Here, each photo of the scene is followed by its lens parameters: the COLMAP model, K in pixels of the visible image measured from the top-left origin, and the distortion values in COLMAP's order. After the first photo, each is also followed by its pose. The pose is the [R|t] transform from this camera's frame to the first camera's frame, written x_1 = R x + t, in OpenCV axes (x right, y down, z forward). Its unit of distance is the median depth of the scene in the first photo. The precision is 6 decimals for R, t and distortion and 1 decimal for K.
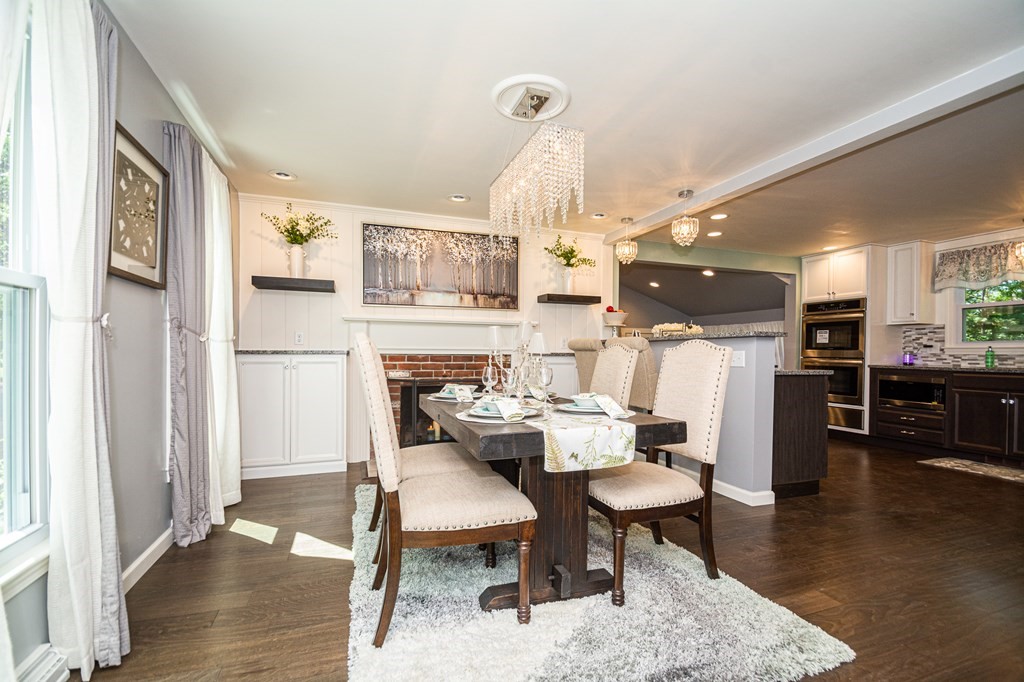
lens RADIAL K [[459.4, 0, 517.4], [0, 459.4, 354.4], [0, 0, 1]] dist [-0.001374, -0.005153]
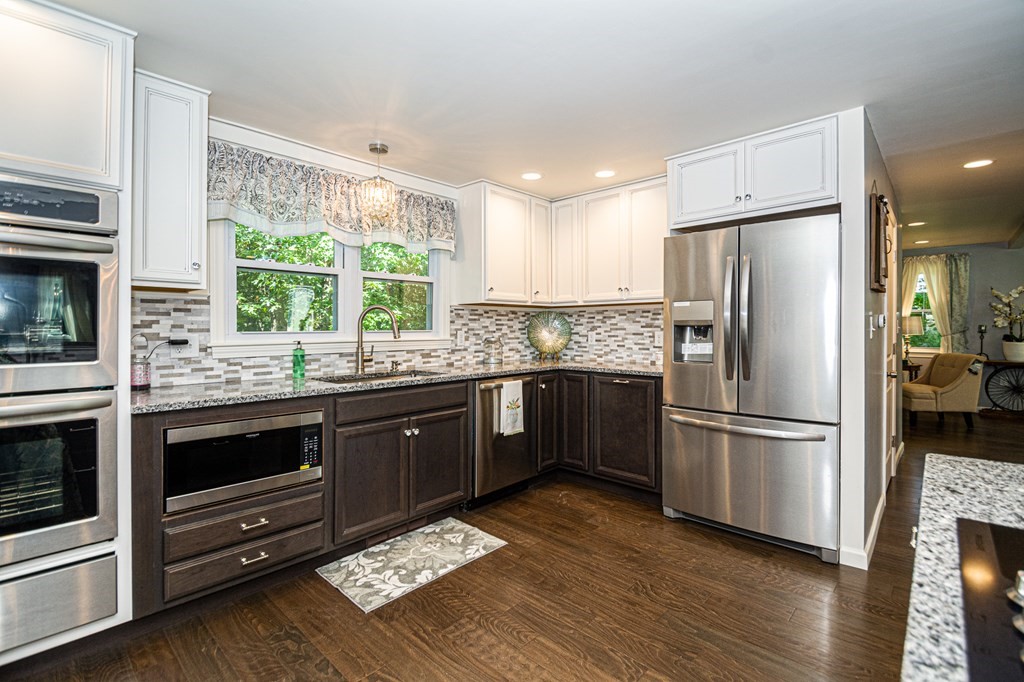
lens RADIAL K [[459.4, 0, 508.4], [0, 459.4, 328.4], [0, 0, 1]] dist [-0.001374, -0.005153]
pose [[-0.443994, -0.008942, 0.895985, 0.396342], [0.002156, 0.999937, 0.011048, -0.038107], [-0.896027, 0.006837, -0.443947, 0.992927]]
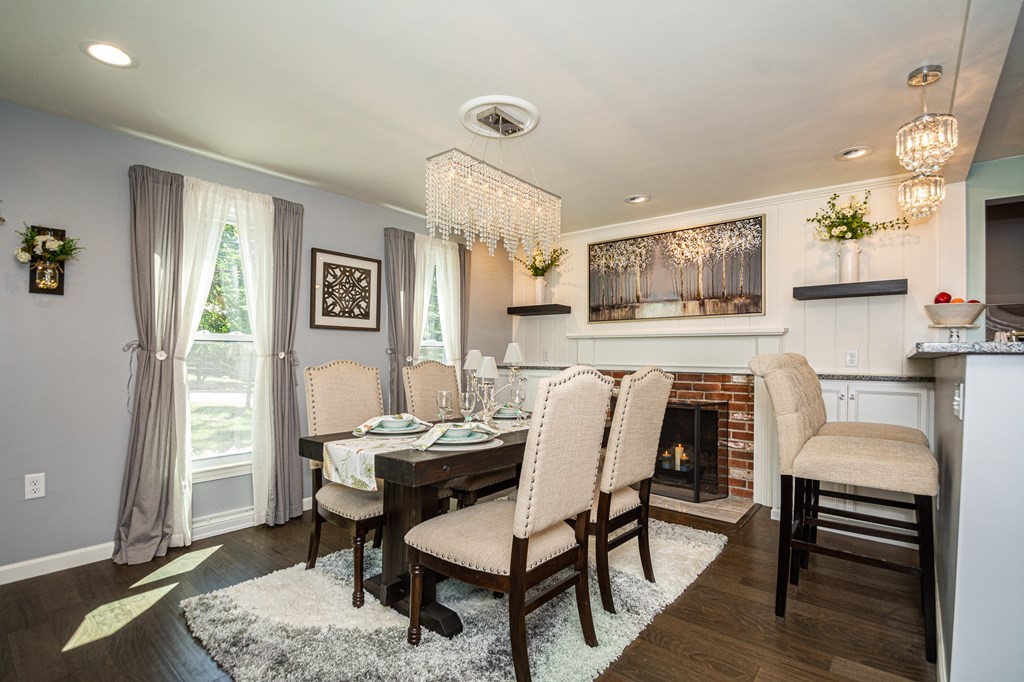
lens RADIAL K [[473.8, 0, 516.1], [0, 473.8, 356.7], [0, 0, 1]] dist [-0.002367, 0.000225]
pose [[0.513501, -0.000970, -0.858088, 0.441460], [-0.007310, 0.999958, -0.005505, -0.019939], [0.858058, 0.009100, 0.513473, 0.263771]]
